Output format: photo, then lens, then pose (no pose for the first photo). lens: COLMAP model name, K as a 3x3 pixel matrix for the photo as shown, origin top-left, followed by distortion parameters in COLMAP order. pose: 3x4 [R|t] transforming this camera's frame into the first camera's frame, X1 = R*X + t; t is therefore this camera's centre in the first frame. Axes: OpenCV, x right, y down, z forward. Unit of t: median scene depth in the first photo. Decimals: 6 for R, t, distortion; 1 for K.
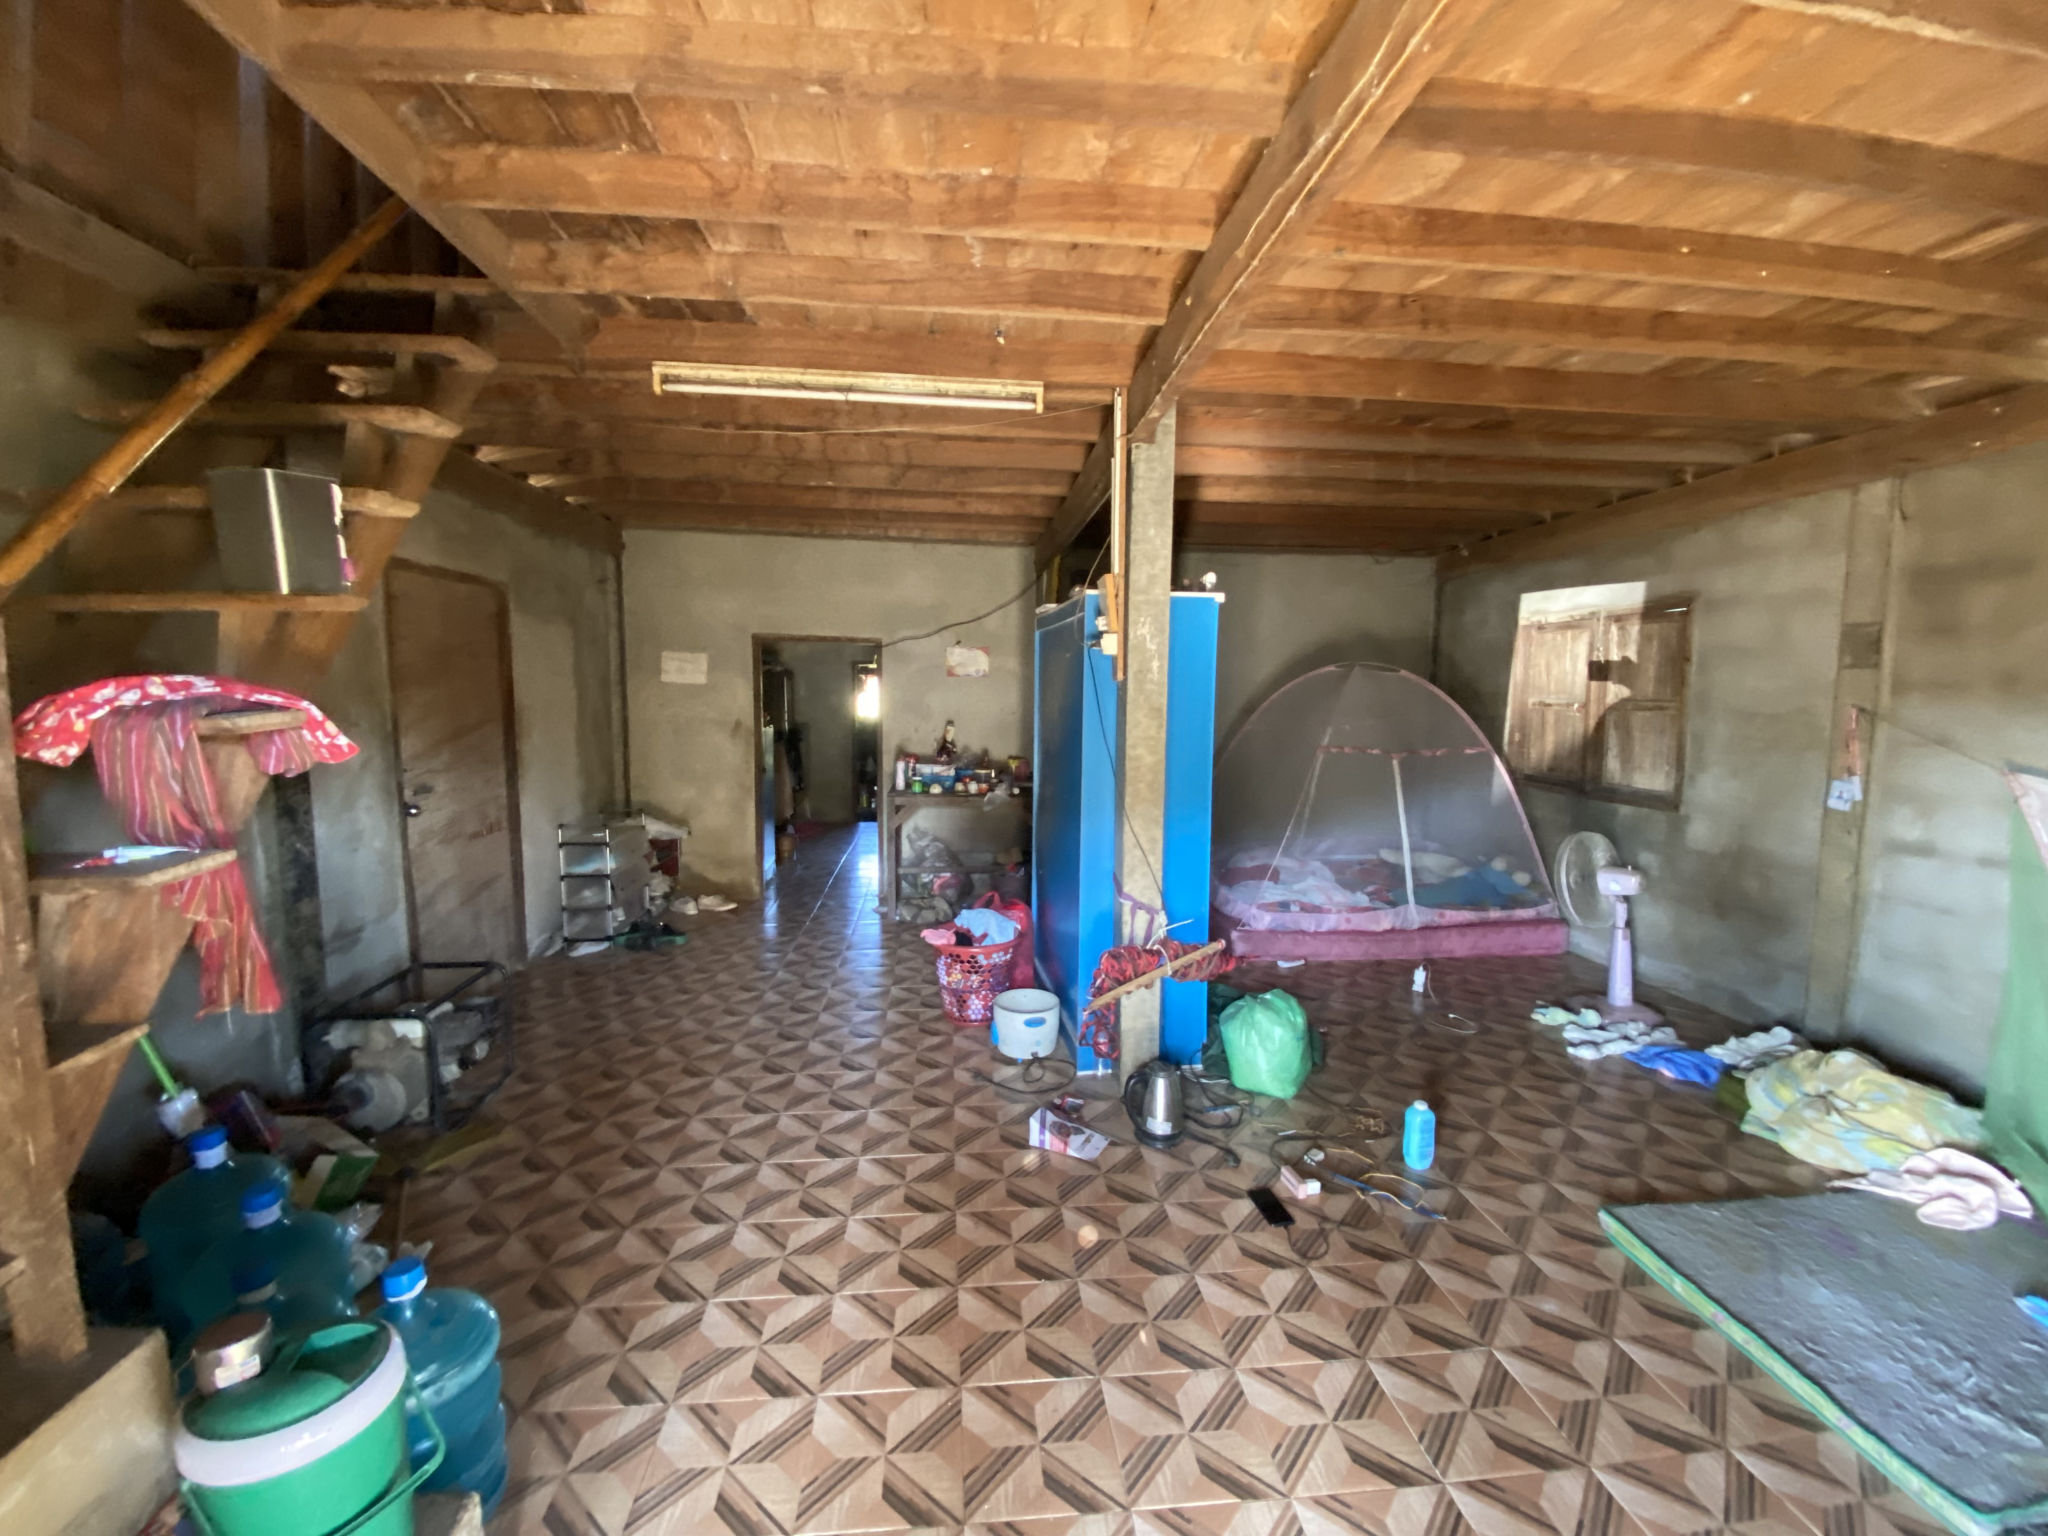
lens RADIAL K [[827.4, 0, 1028.3], [0, 827.4, 763.8], [0, 0, 1]] dist [0.016429, -0.018795]
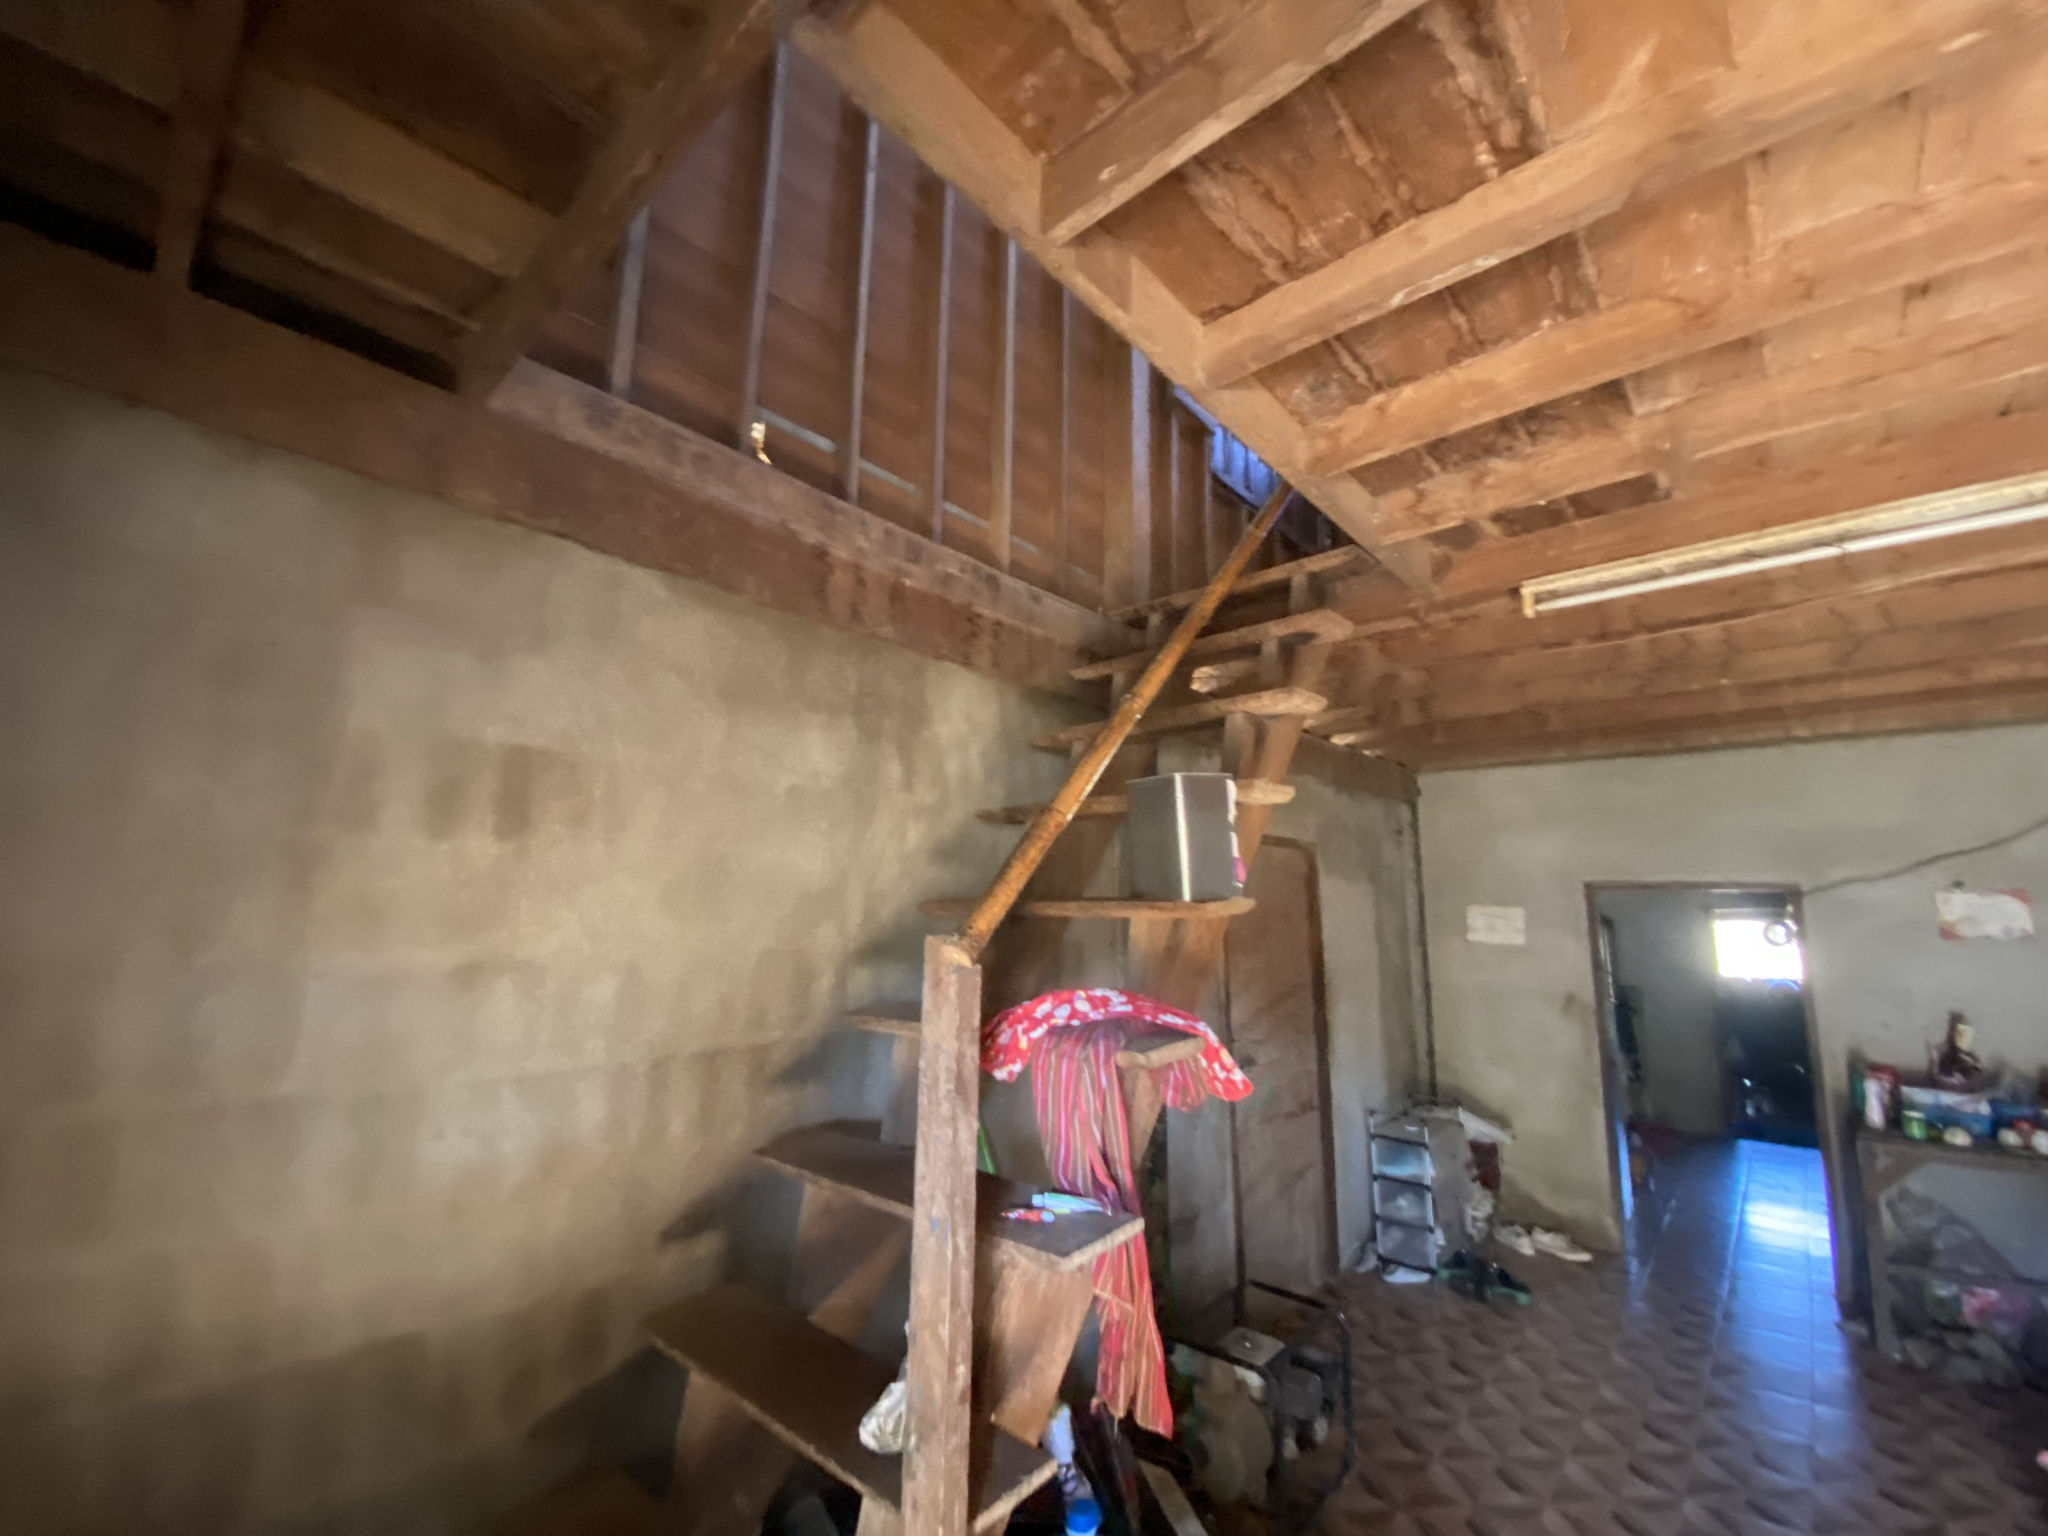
lens RADIAL K [[827.4, 0, 1028.3], [0, 827.4, 763.8], [0, 0, 1]] dist [0.016429, -0.018795]
pose [[0.672127, -0.125674, -0.729692, -0.205209], [-0.078083, 0.967965, -0.238635, -0.076128], [0.736307, 0.217370, 0.640783, 0.152880]]
